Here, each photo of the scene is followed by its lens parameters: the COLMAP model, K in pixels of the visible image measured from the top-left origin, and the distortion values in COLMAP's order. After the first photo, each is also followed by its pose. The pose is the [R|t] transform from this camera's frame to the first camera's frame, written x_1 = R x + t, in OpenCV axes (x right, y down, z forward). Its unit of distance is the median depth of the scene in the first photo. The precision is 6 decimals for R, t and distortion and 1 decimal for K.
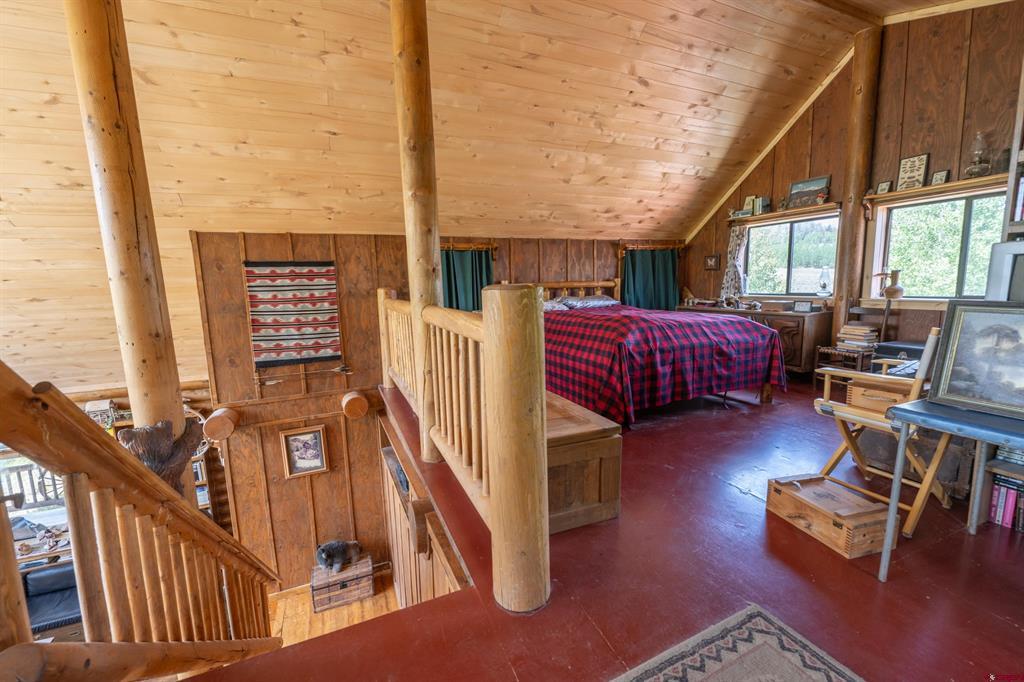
lens RADIAL K [[423.4, 0, 511.0], [0, 423.4, 345.5], [0, 0, 1]] dist [-0.010257, -0.000475]
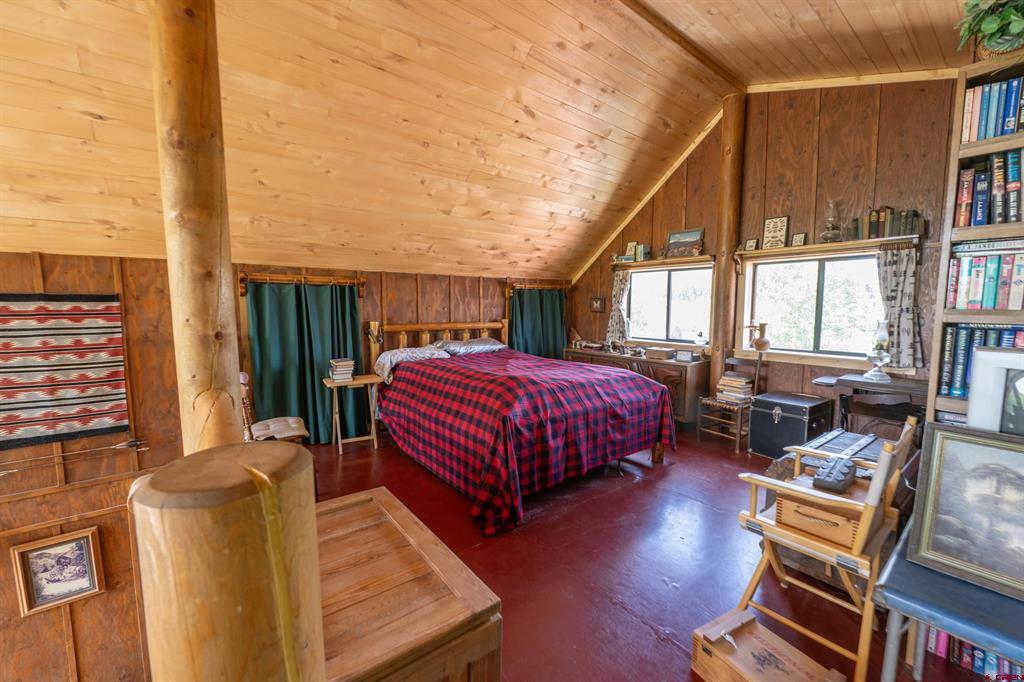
lens RADIAL K [[403.5, 0, 515.2], [0, 403.5, 342.8], [0, 0, 1]] dist [-0.008532, -0.000753]
pose [[0.966031, 0.003891, 0.258397, 0.062994], [0.009414, 0.998693, -0.050231, -0.087710], [-0.258255, 0.050957, 0.964732, 0.198689]]
